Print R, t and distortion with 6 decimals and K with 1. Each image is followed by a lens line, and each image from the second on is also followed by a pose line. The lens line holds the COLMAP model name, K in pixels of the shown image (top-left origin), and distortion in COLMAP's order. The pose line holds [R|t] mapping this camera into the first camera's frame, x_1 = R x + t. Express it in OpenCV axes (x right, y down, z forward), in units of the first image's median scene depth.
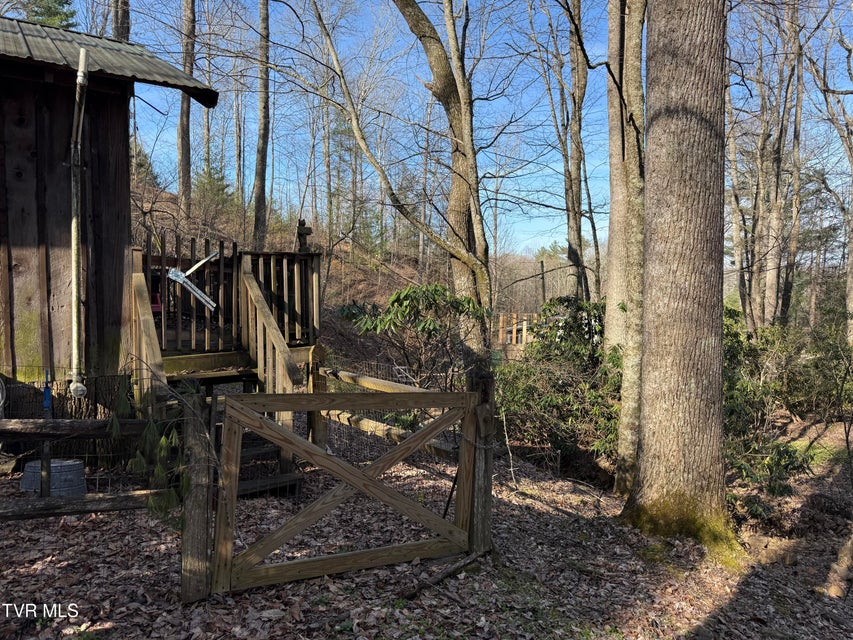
lens RADIAL K [[593.3, 0, 426.5], [0, 593.3, 320.0], [0, 0, 1]] dist [0.068134, -0.095052]
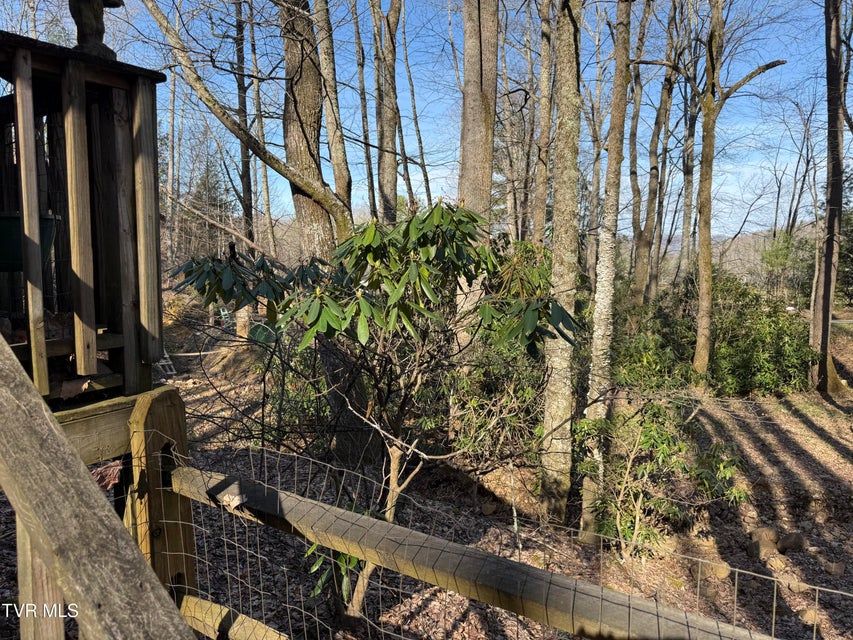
lens RADIAL K [[593.3, 0, 426.5], [0, 593.3, 320.0], [0, 0, 1]] dist [0.068134, -0.095052]
pose [[0.917297, -0.024820, 0.397429, -0.178166], [0.001396, 0.998250, 0.059119, -0.009829], [-0.398201, -0.053675, 0.915726, 0.673568]]
